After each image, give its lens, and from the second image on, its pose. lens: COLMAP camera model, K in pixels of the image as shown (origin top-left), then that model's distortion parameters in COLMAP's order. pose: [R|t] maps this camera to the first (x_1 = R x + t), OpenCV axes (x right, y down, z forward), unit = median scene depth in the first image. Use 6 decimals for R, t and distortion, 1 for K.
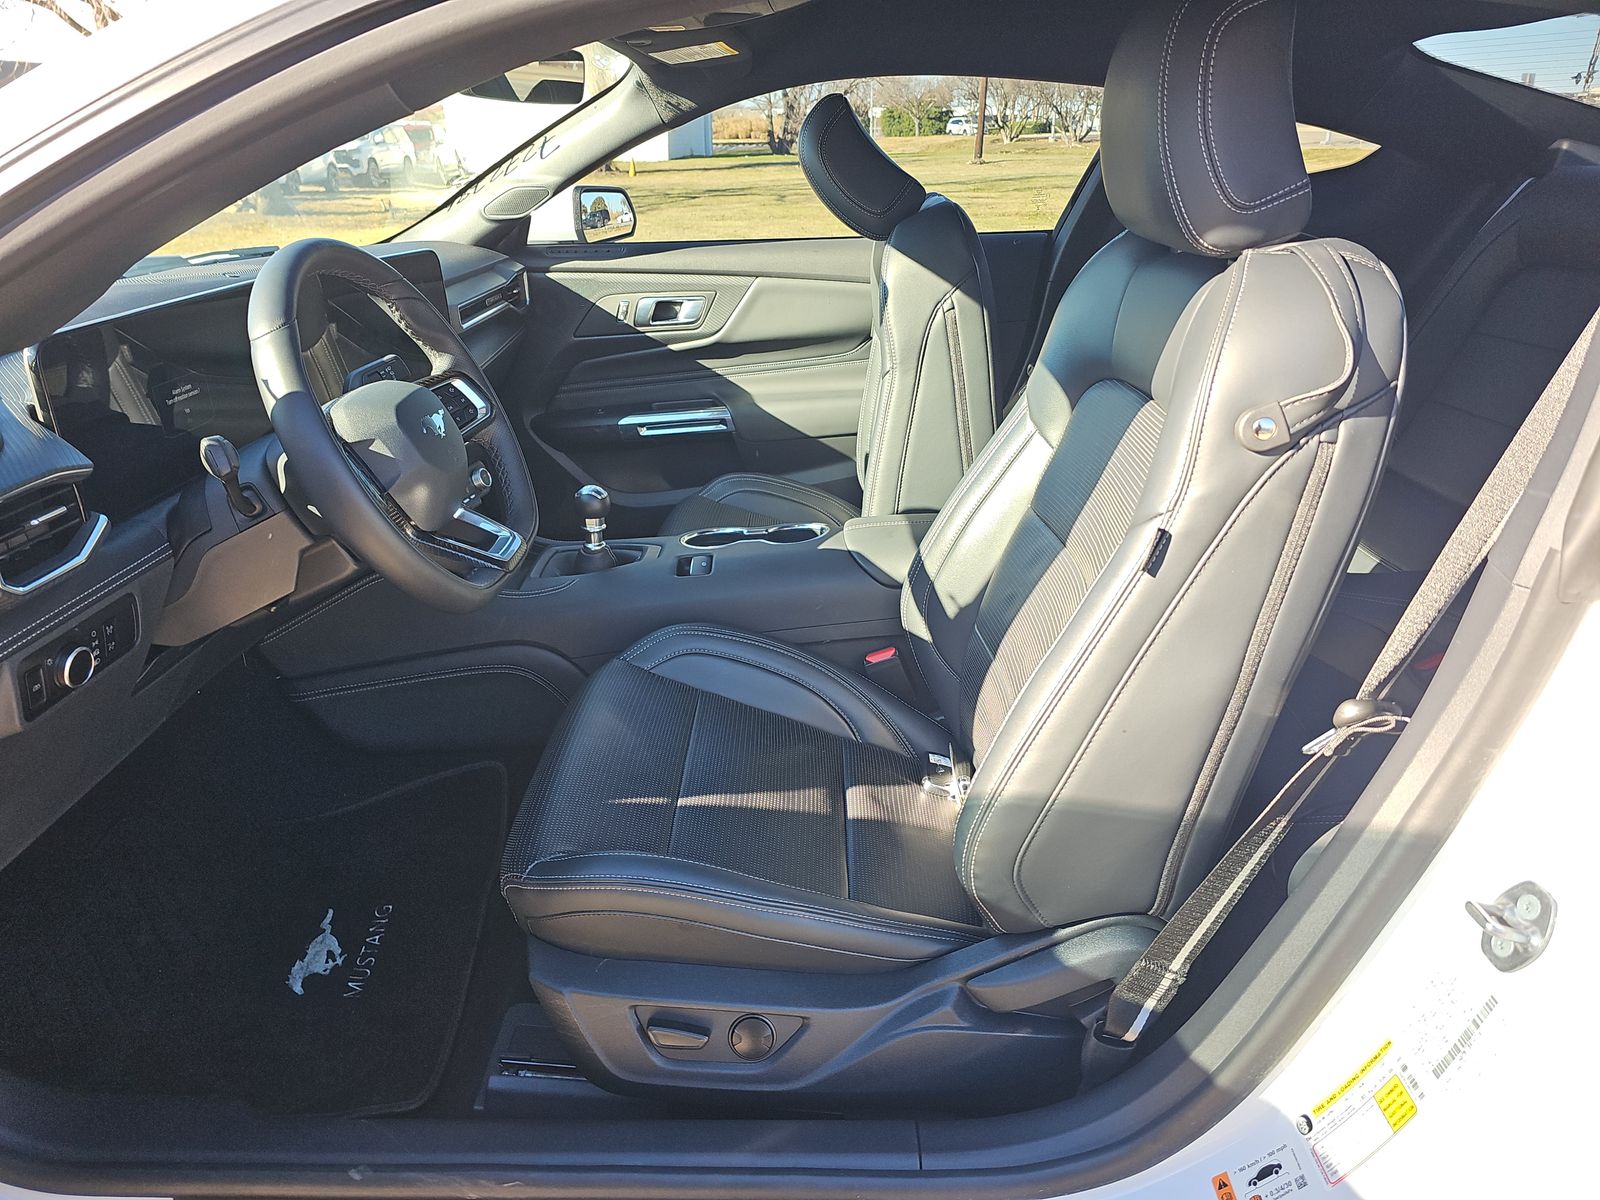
lens RADIAL K [[1003.7, 0, 801.8], [0, 1003.7, 605.8], [0, 0, 1]] dist [0.022354, -0.029041]
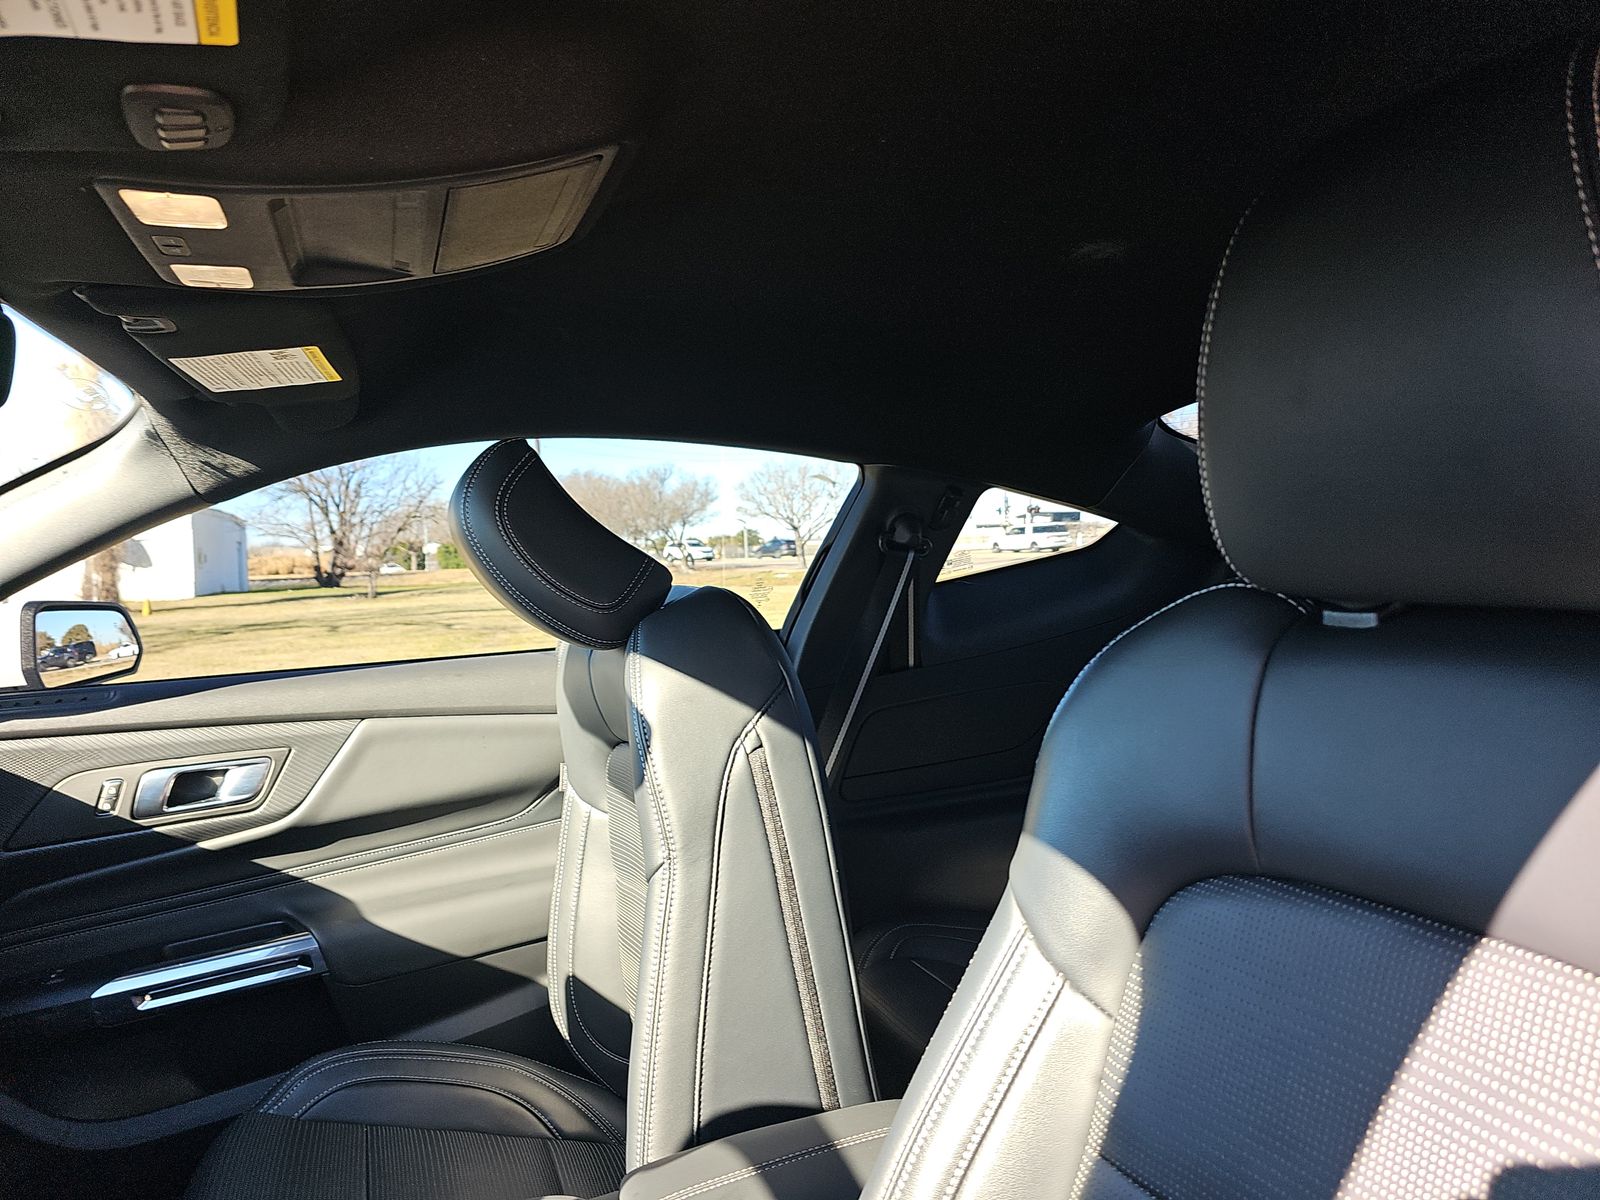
lens RADIAL K [[1003.7, 0, 801.8], [0, 1003.7, 605.8], [0, 0, 1]] dist [0.022354, -0.029041]
pose [[0.911321, -0.039452, 0.409801, -0.047546], [0.195476, 0.917505, -0.346373, -0.113481], [-0.362329, 0.395763, 0.843854, 0.321351]]
